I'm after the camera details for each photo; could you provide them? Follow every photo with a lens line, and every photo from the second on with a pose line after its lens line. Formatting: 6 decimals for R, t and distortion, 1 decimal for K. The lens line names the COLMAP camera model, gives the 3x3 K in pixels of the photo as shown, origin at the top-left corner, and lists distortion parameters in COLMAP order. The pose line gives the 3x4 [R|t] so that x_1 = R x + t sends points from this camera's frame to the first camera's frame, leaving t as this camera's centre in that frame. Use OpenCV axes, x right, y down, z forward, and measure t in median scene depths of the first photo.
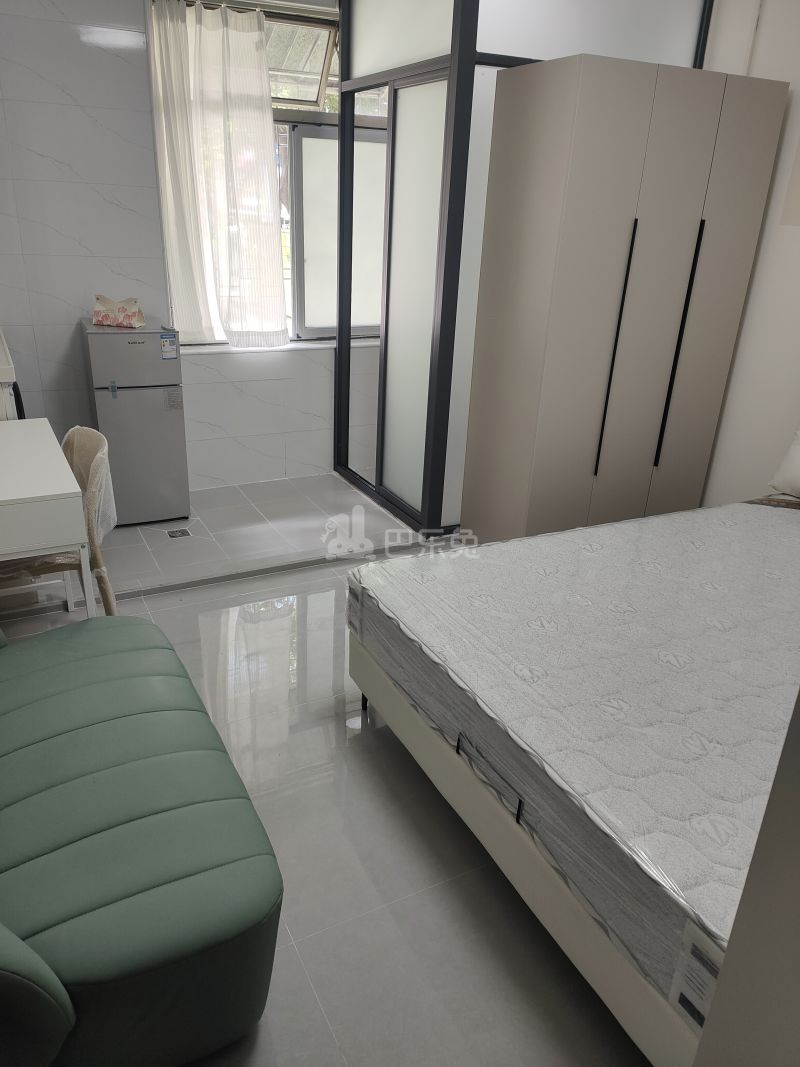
lens RADIAL K [[781.5, 0, 393.0], [0, 781.5, 534.9], [0, 0, 1]] dist [0.115101, -0.116579]
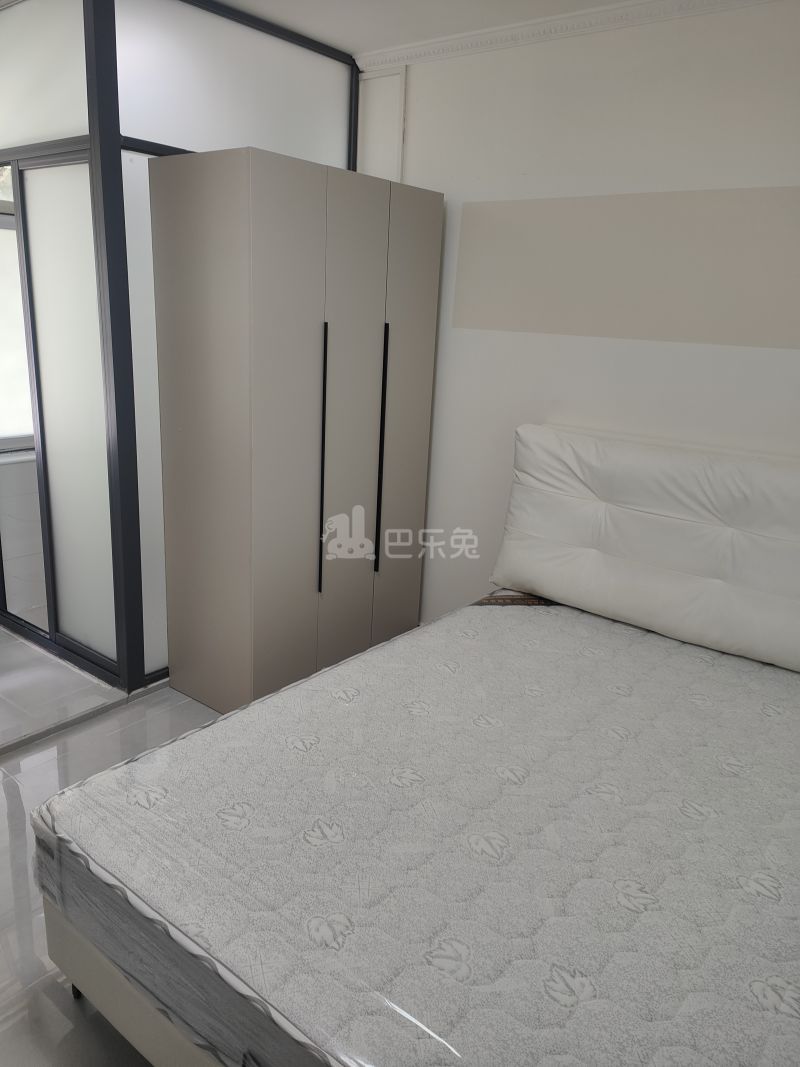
lens RADIAL K [[772.8, 0, 387.0], [0, 772.8, 526.3], [0, 0, 1]] dist [0.114637, -0.104096]
pose [[0.914348, -0.108671, 0.390075, -0.011312], [0.150935, 0.985359, -0.079285, -0.066719], [-0.375747, 0.131370, 0.917363, 0.142894]]
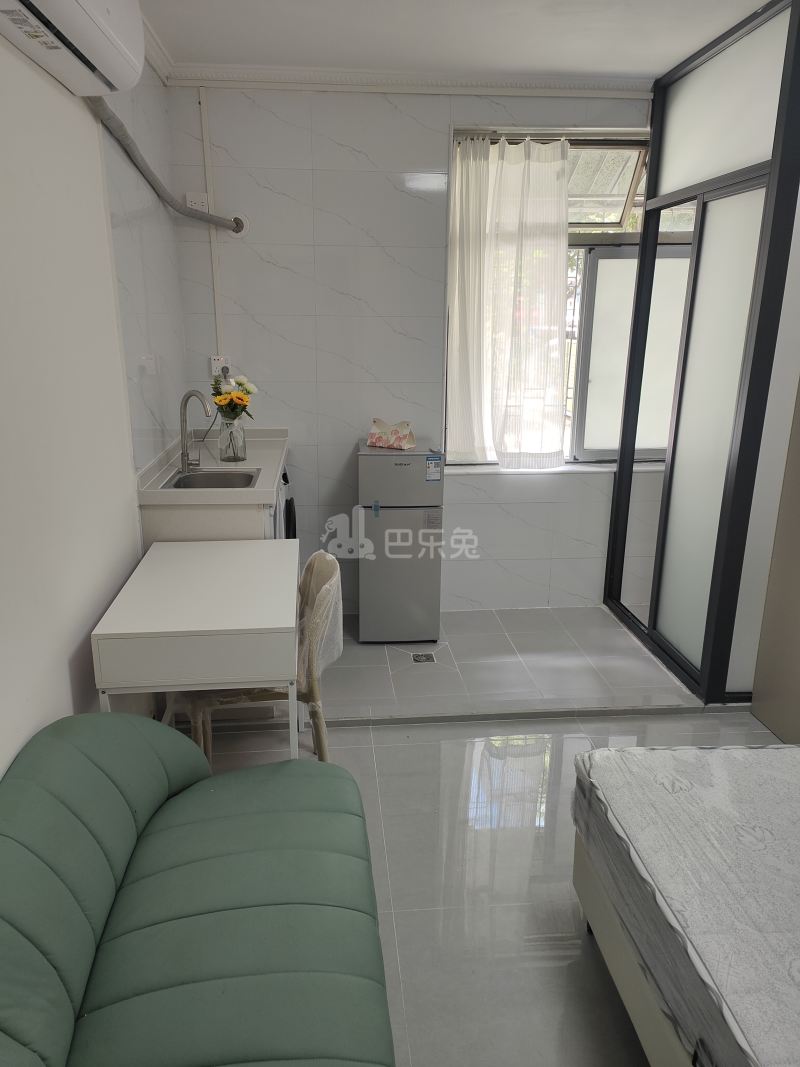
lens RADIAL K [[781.5, 0, 393.0], [0, 781.5, 534.9], [0, 0, 1]] dist [0.115101, -0.116579]
pose [[0.928685, 0.072129, -0.363788, 0.032365], [-0.118351, 0.987257, -0.106384, -0.047155], [0.351479, 0.141852, 0.925387, 0.091169]]
